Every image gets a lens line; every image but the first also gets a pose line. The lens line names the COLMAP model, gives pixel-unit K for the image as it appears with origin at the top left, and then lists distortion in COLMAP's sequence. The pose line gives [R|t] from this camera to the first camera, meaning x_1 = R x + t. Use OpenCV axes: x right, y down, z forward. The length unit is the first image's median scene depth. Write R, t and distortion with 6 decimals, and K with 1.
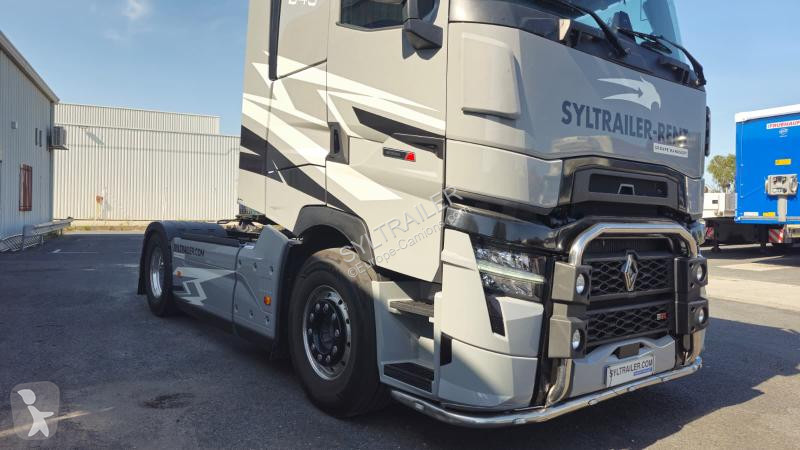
lens RADIAL K [[553.2, 0, 396.6], [0, 553.2, 223.2], [0, 0, 1]] dist [0.092434, -0.106714]
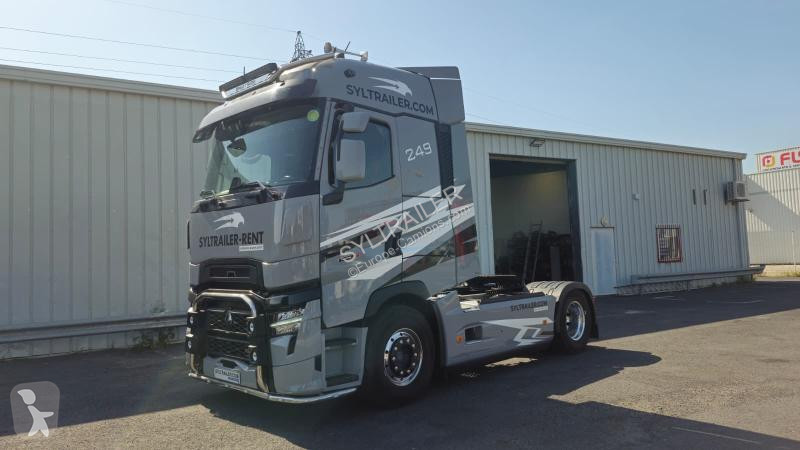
lens RADIAL K [[553.2, 0, 391.2], [0, 553.2, 222.3], [0, 0, 1]] dist [0.092434, -0.106714]
pose [[0.124465, -0.089635, -0.988167, 2.216218], [0.017787, 0.995953, -0.088101, -0.056916], [0.992065, -0.006611, 0.125556, 1.249232]]
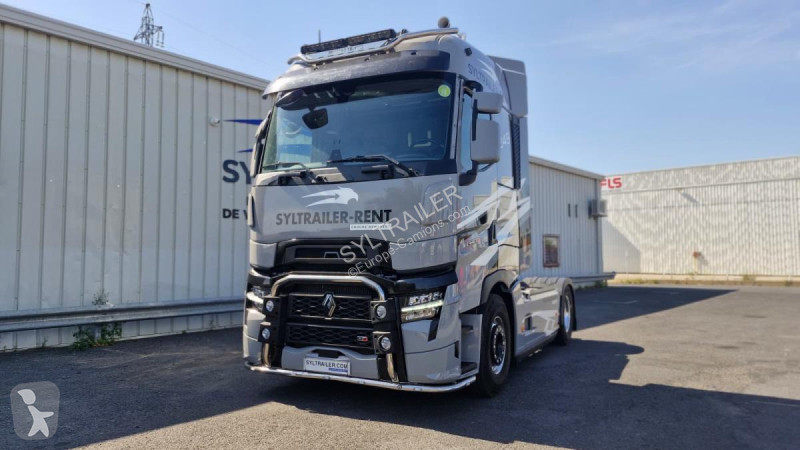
lens RADIAL K [[553.2, 0, 393.5], [0, 553.2, 224.8], [0, 0, 1]] dist [0.092434, -0.106714]
pose [[0.417735, -0.076778, -0.905319, 1.919259], [-0.008657, 0.996042, -0.088467, -0.005330], [0.908528, 0.044793, 0.415417, 0.464171]]
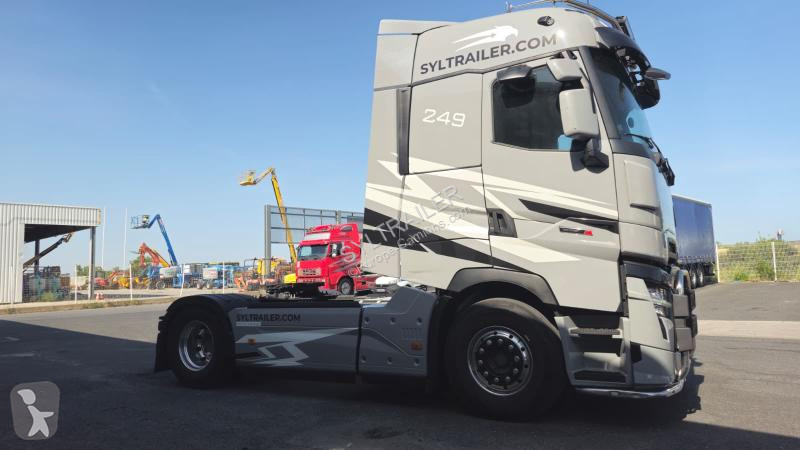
lens RADIAL K [[553.2, 0, 394.0], [0, 553.2, 219.4], [0, 0, 1]] dist [0.092434, -0.106714]
pose [[0.924032, -0.012136, 0.382123, -0.941203], [0.058732, 0.992138, -0.110515, -0.012407], [-0.377777, 0.124562, 0.917479, -0.217360]]
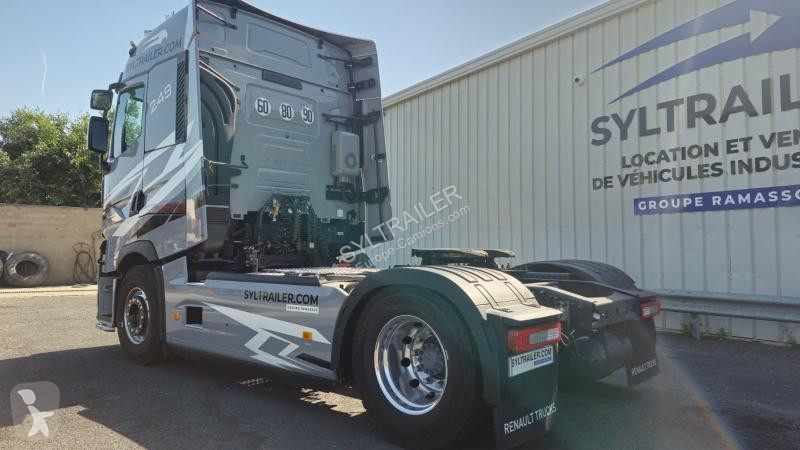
lens RADIAL K [[553.2, 0, 406.4], [0, 553.2, 219.8], [0, 0, 1]] dist [0.092434, -0.106714]
pose [[-0.980780, -0.036438, -0.191686, -0.045139], [-0.029307, 0.998773, -0.039909, -0.042960], [0.192905, -0.033524, -0.980645, 3.420281]]
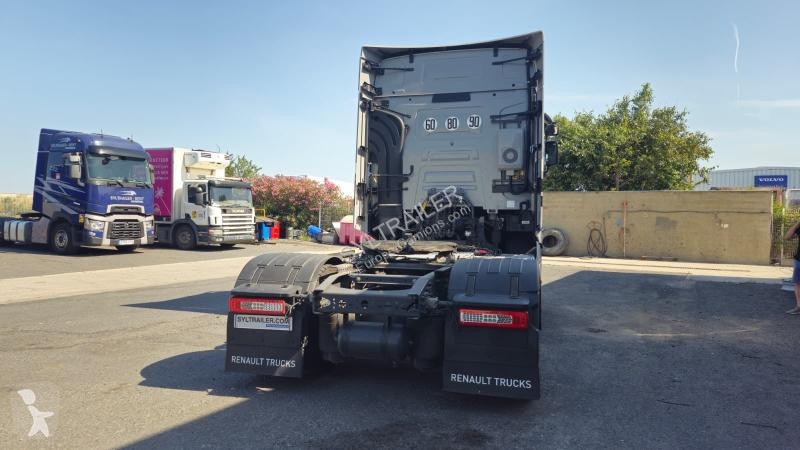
lens RADIAL K [[553.2, 0, 395.3], [0, 553.2, 225.2], [0, 0, 1]] dist [0.092434, -0.106714]
pose [[-0.604863, -0.038439, 0.795401, -1.725566], [-0.009660, 0.999115, 0.040937, -0.145862], [-0.796271, 0.017078, -0.604699, 3.081527]]
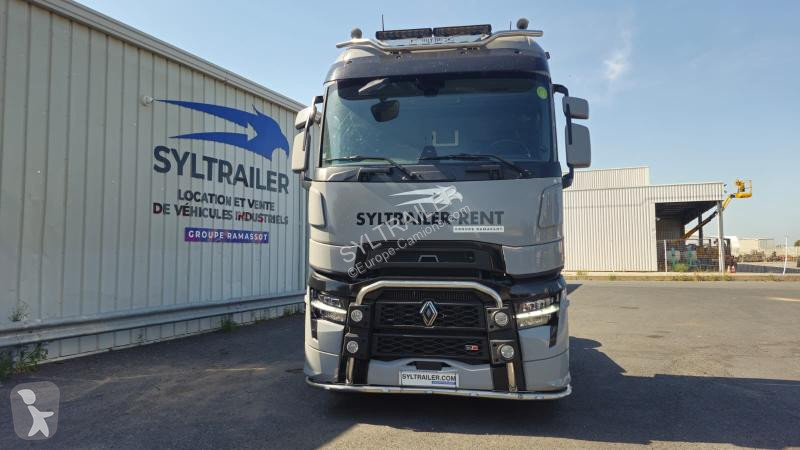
lens RADIAL K [[553.2, 0, 396.5], [0, 553.2, 217.0], [0, 0, 1]] dist [0.092434, -0.106714]
pose [[0.681335, -0.075988, -0.728017, 1.423237], [0.004108, 0.994978, -0.100007, -0.021524], [0.731961, 0.065147, 0.678225, -0.104652]]
